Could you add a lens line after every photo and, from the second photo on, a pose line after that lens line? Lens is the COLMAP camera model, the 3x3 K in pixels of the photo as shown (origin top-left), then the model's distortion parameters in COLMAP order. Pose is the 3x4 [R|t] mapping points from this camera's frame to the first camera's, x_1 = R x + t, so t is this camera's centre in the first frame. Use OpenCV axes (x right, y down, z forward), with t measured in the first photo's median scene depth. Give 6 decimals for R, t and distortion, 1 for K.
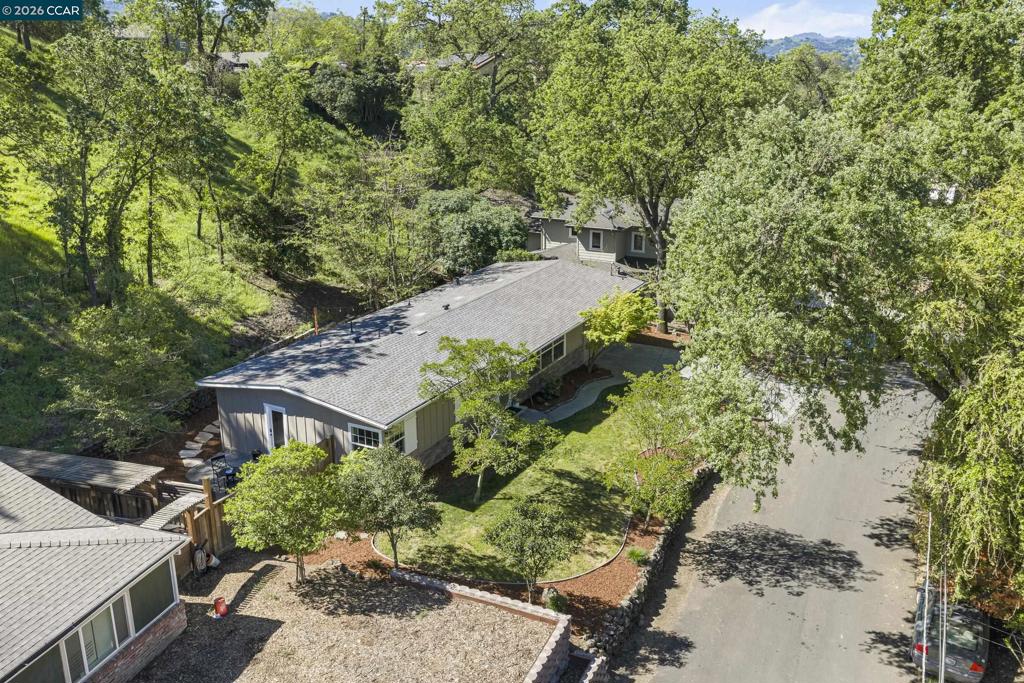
lens RADIAL K [[861.0, 0, 512.0], [0, 861.0, 341.5], [0, 0, 1]] dist [-0.004960, -0.005658]
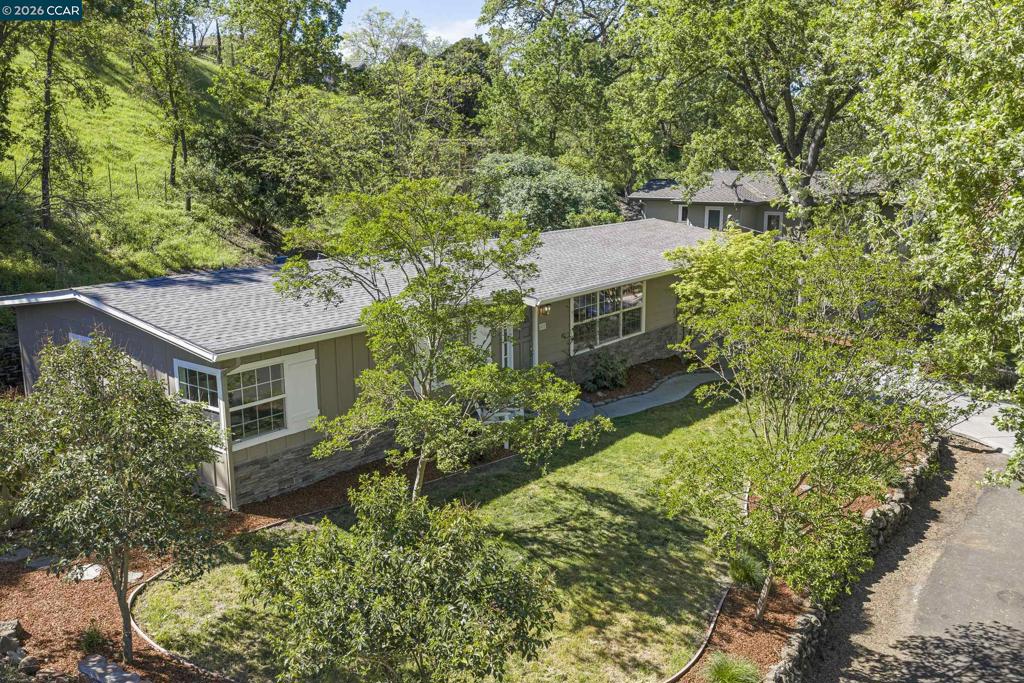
lens RADIAL K [[861.0, 0, 512.0], [0, 861.0, 341.5], [0, 0, 1]] dist [-0.004960, -0.005658]
pose [[0.987077, 0.034715, -0.156439, 0.088588], [-0.049768, 0.994388, -0.093358, 0.117646], [0.152320, 0.099937, 0.983266, 0.499935]]
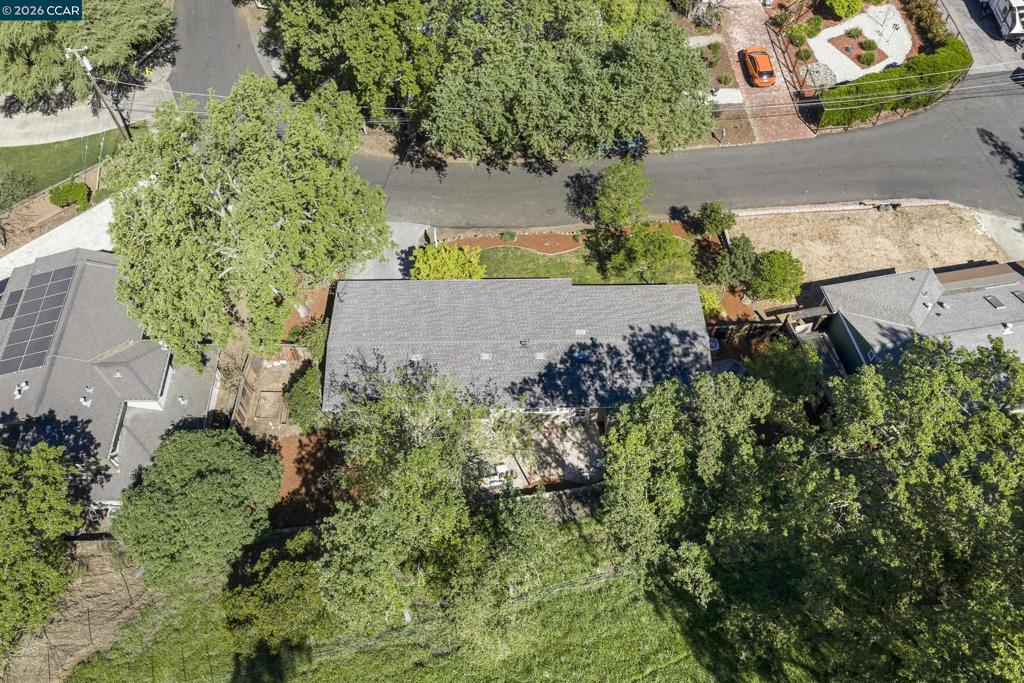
lens RADIAL K [[861.0, 0, 512.0], [0, 861.0, 341.5], [0, 0, 1]] dist [-0.004960, -0.005658]
pose [[-0.488214, -0.731463, 0.476035, -0.886187], [0.263531, 0.396436, 0.879426, -1.546925], [-0.831985, 0.554798, -0.000783, 1.304947]]
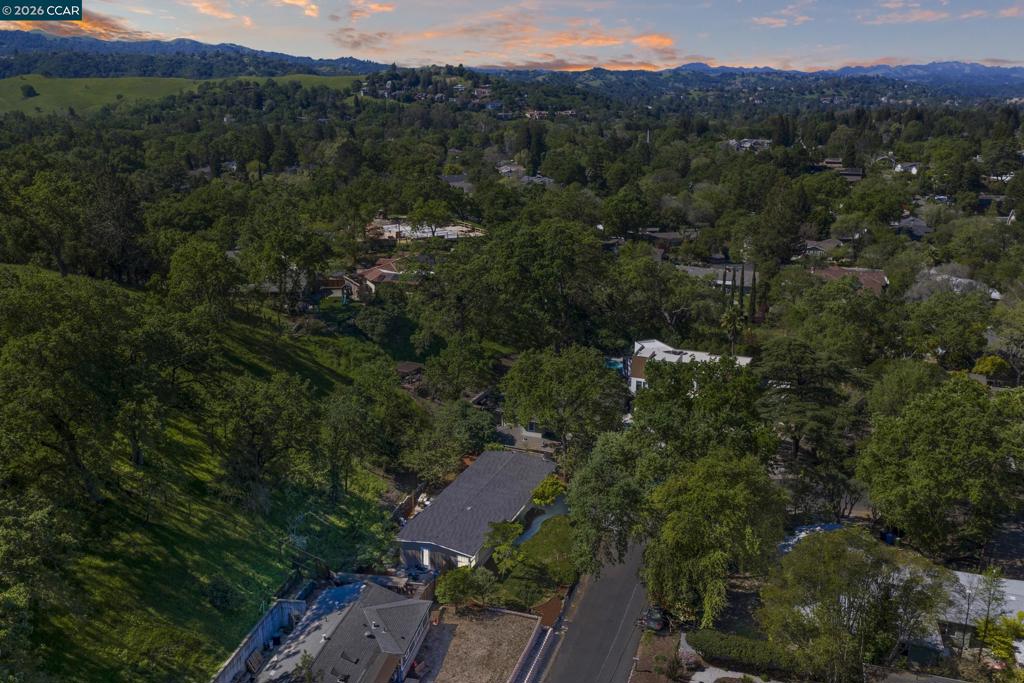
lens RADIAL K [[861.0, 0, 512.0], [0, 861.0, 341.5], [0, 0, 1]] dist [-0.004960, -0.005658]
pose [[0.993719, -0.031997, 0.107236, -0.277764], [0.033958, 0.999287, -0.016506, -0.525025], [-0.106631, 0.020043, 0.994097, -1.749607]]
